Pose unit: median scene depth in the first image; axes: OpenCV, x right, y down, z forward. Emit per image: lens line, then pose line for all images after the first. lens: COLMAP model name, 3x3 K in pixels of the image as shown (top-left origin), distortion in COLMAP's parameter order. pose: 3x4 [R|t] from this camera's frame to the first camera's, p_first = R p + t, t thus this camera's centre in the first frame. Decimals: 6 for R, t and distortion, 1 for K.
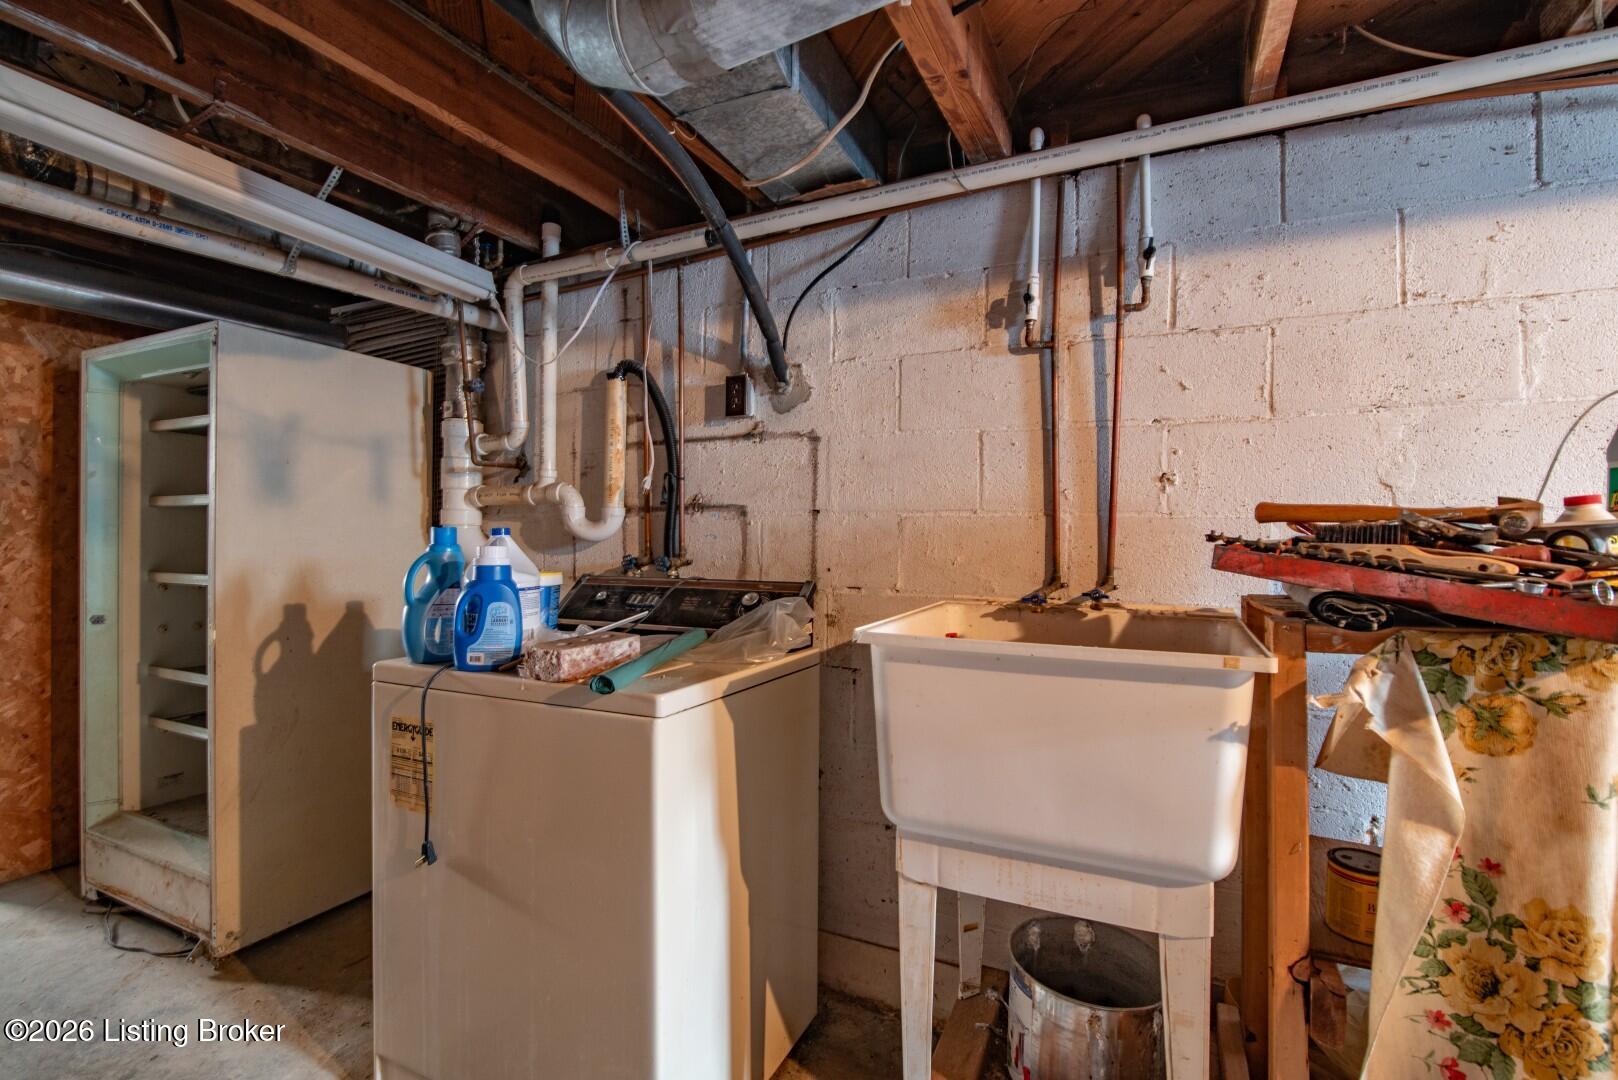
lens RADIAL K [[755.3, 0, 811.5], [0, 755.3, 543.5], [0, 0, 1]] dist [-0.019569, 0.001579]
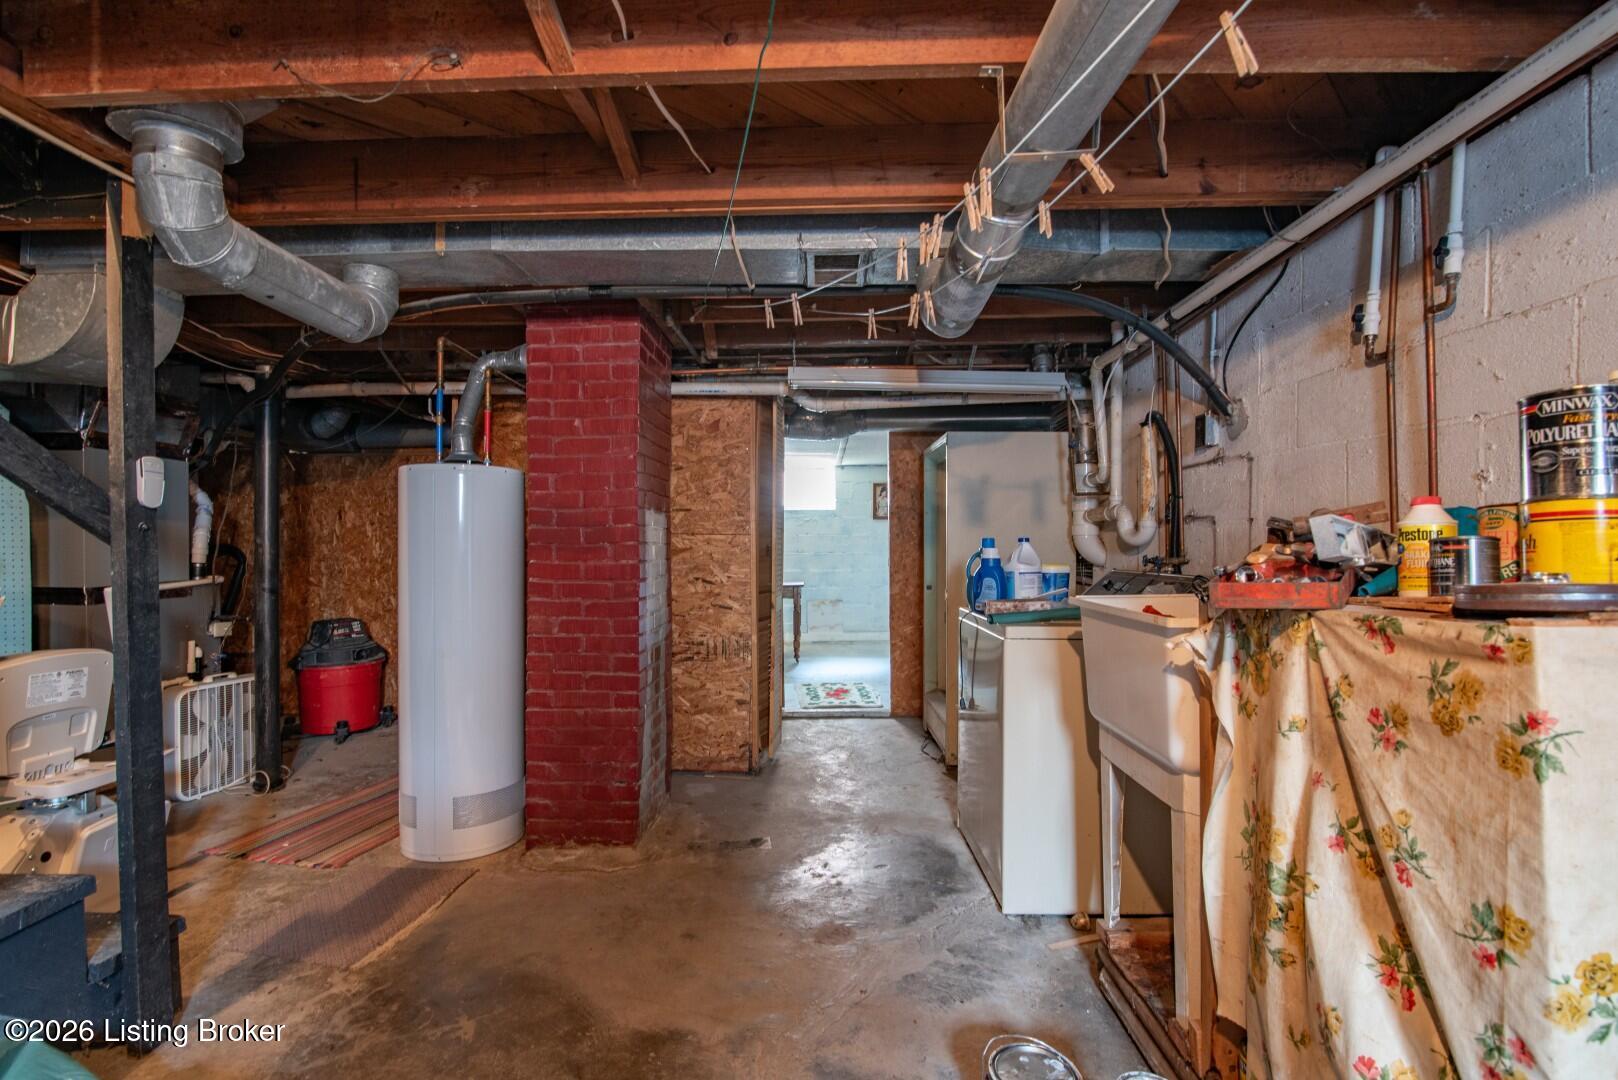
lens RADIAL K [[755.3, 0, 793.3], [0, 755.3, 544.1], [0, 0, 1]] dist [-0.019569, 0.001579]
pose [[0.406871, -0.008625, -0.913445, 0.839420], [0.000227, 0.999956, -0.009341, 0.008262], [0.913486, 0.003594, 0.406855, -0.159212]]
